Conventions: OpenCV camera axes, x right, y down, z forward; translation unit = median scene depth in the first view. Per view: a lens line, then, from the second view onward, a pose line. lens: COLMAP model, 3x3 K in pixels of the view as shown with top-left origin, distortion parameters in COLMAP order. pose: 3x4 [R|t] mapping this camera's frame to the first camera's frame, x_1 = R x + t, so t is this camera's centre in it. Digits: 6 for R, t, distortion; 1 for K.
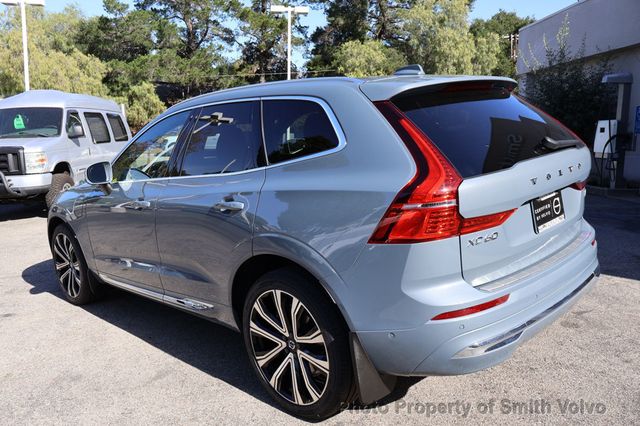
lens RADIAL K [[533.9, 0, 320.0], [0, 533.9, 213.0], [0, 0, 1]] dist [0.003767, -0.003778]
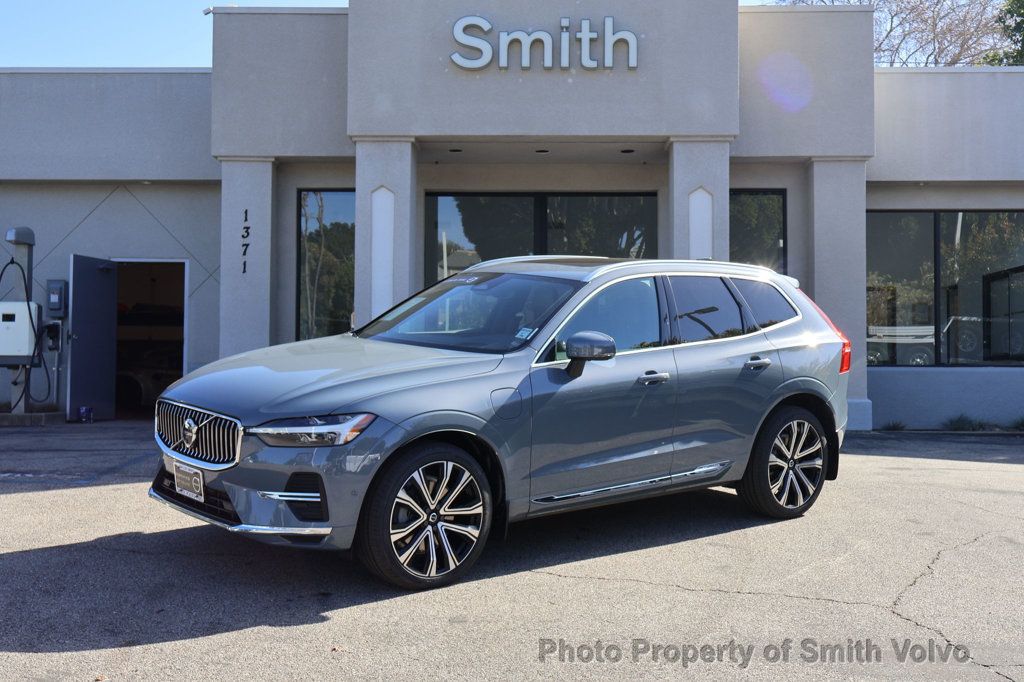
lens RADIAL K [[1211.0, 0, 512.0], [0, 1211.0, 341.0], [0, 0, 1]] dist [0.067801, 0.006854]
pose [[0.059218, 0.011149, 0.998183, -3.081102], [0.142125, 0.989657, -0.019486, -0.092607], [-0.988076, 0.143021, 0.057021, 1.456710]]
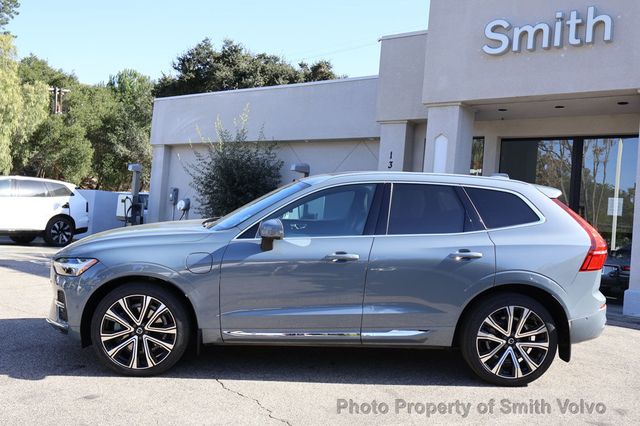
lens RADIAL K [[663.7, 0, 320.0], [0, 663.7, 213.0], [0, 0, 1]] dist [0.004133, 0.013821]
pose [[0.659620, 0.061529, 0.749077, -1.936669], [0.038196, 0.992612, -0.115167, 0.071870], [-0.750629, 0.104578, 0.652396, 0.086518]]
